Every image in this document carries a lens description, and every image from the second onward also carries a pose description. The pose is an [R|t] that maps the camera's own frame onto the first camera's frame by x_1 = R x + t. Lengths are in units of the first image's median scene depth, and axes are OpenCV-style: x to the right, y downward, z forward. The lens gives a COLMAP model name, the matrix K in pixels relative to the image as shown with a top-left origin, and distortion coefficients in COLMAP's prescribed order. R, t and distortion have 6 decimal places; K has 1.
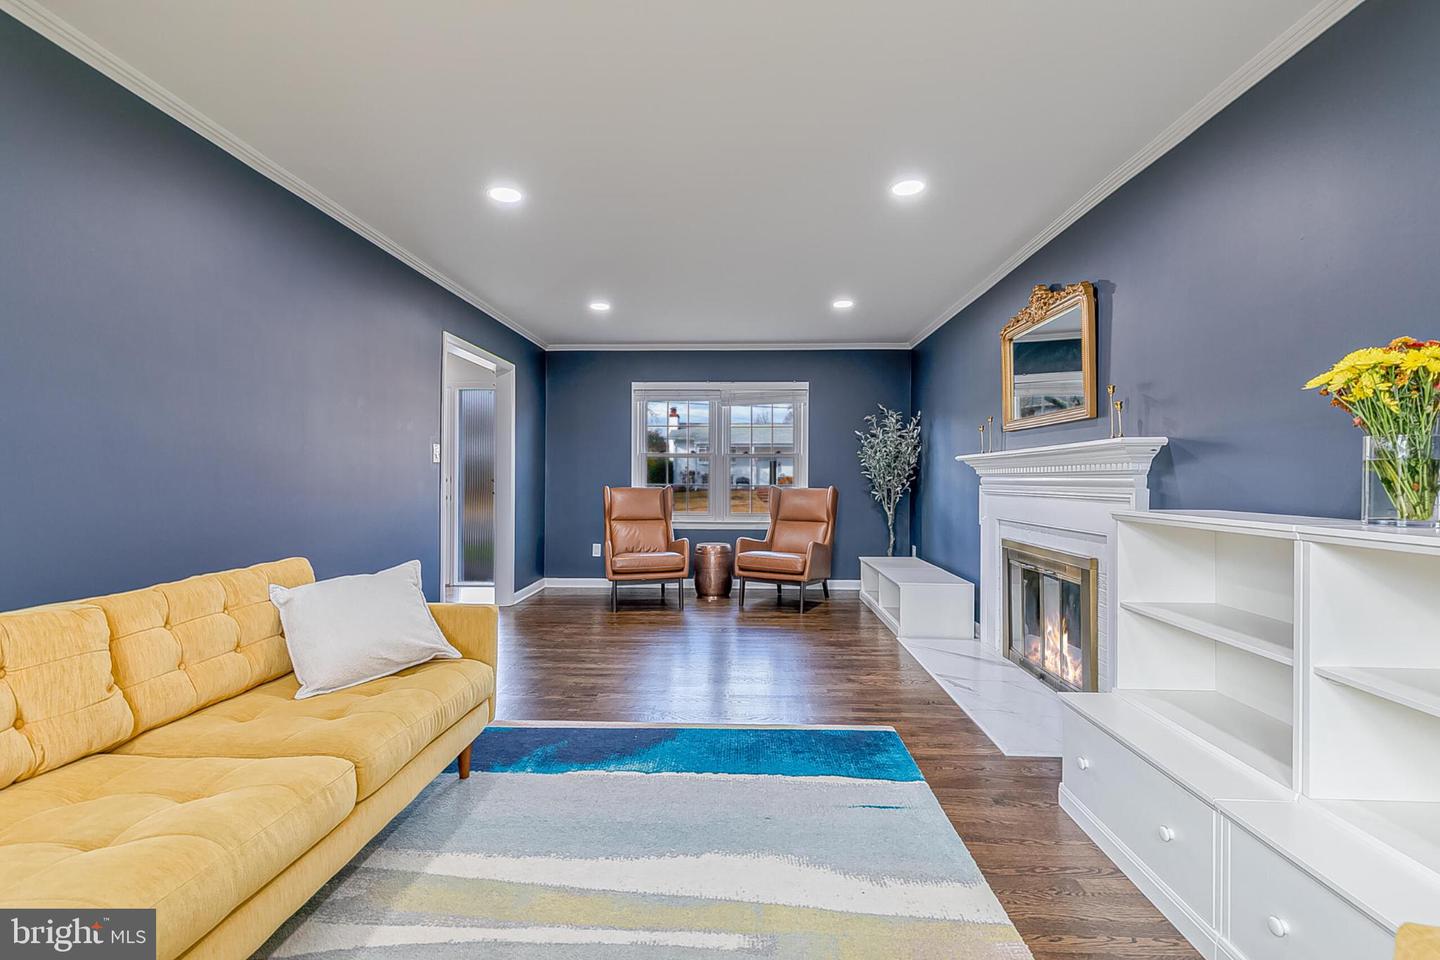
lens RADIAL K [[642.1, 0, 719.3], [0, 642.1, 479.9], [0, 0, 1]] dist [0.004124, -0.001088]
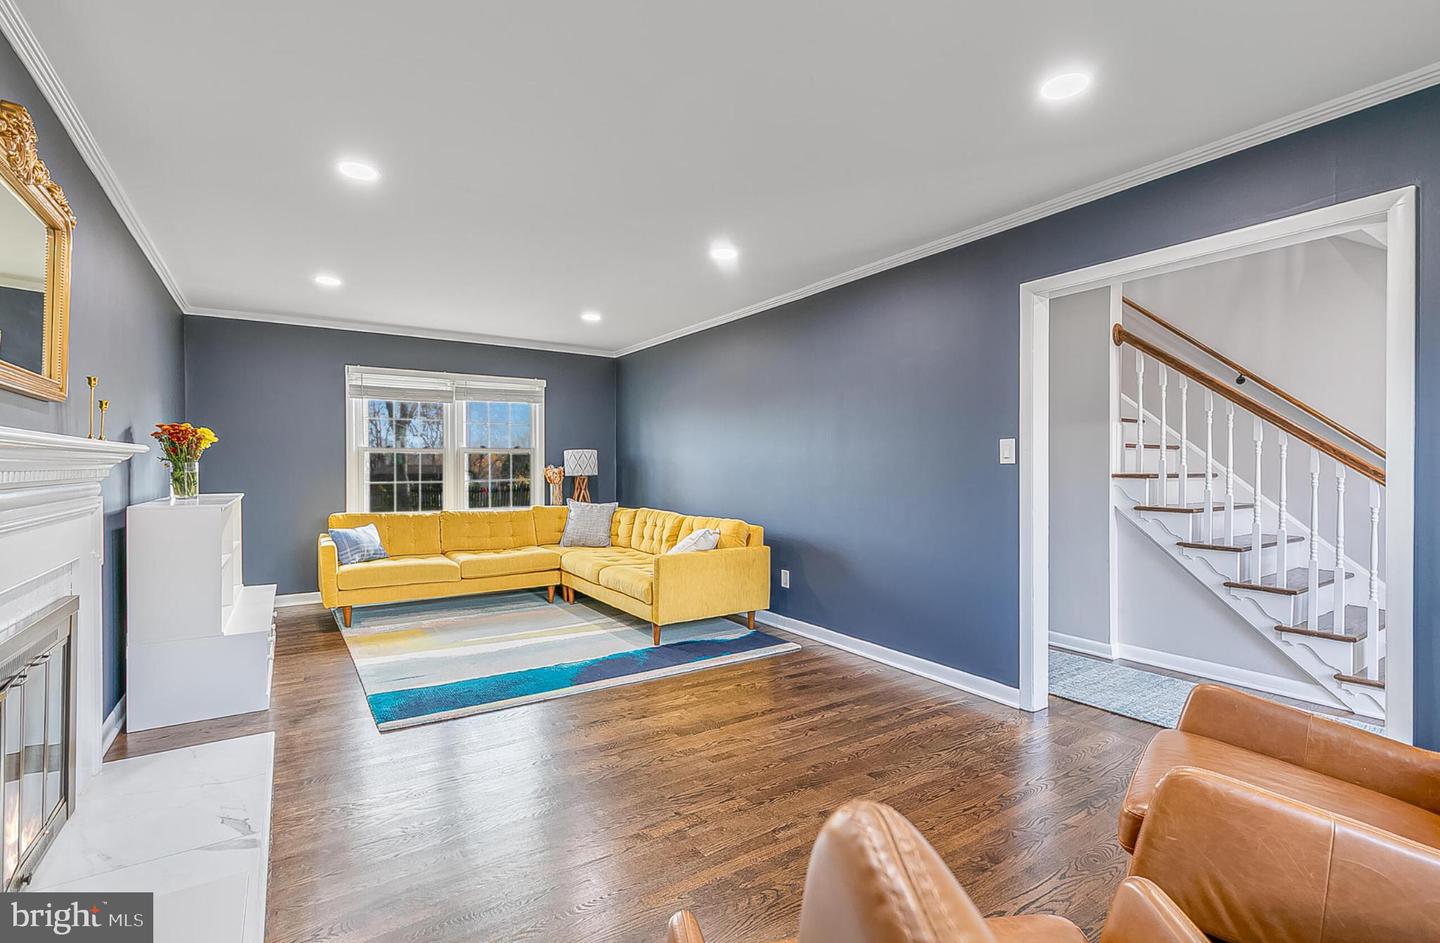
lens RADIAL K [[653.3, 0, 720.0], [0, 653.3, 471.5], [0, 0, 1]] dist [0.003184, -0.000658]
pose [[-0.810722, 0.000474, -0.585432, 0.509442], [-0.003994, 0.999972, 0.006340, -0.031233], [0.585418, 0.007478, -0.810697, 2.491773]]
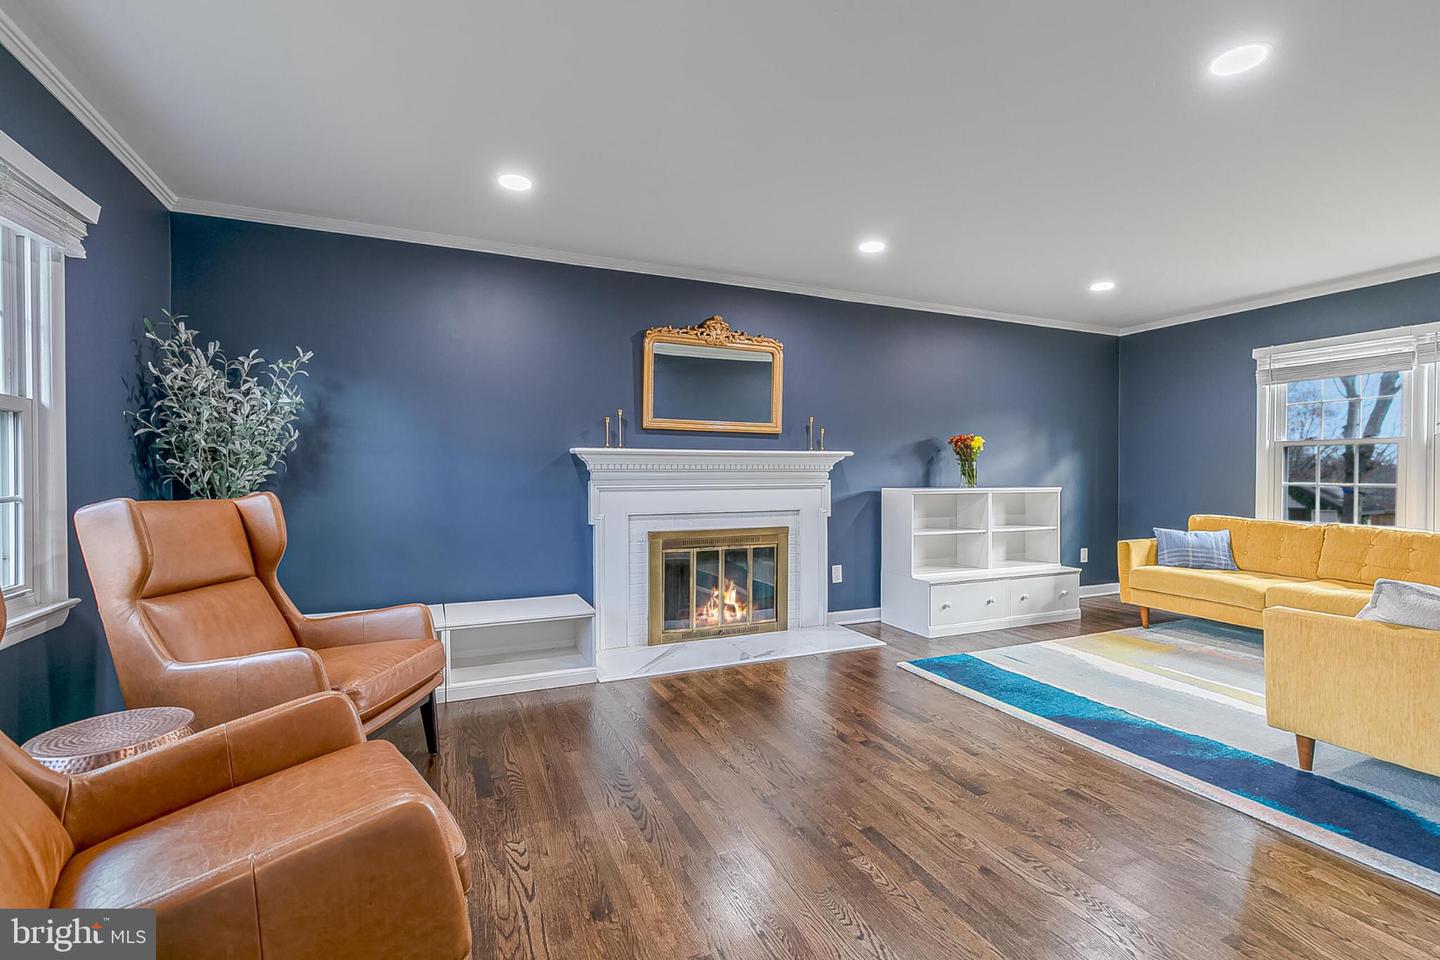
lens RADIAL K [[642.1, 0, 719.3], [0, 642.1, 479.9], [0, 0, 1]] dist [0.004124, -0.001088]
pose [[-0.435291, -0.013578, 0.900188, -0.878095], [0.001195, 0.999877, 0.015660, -0.014554], [-0.900289, 0.007893, -0.435221, 2.212166]]
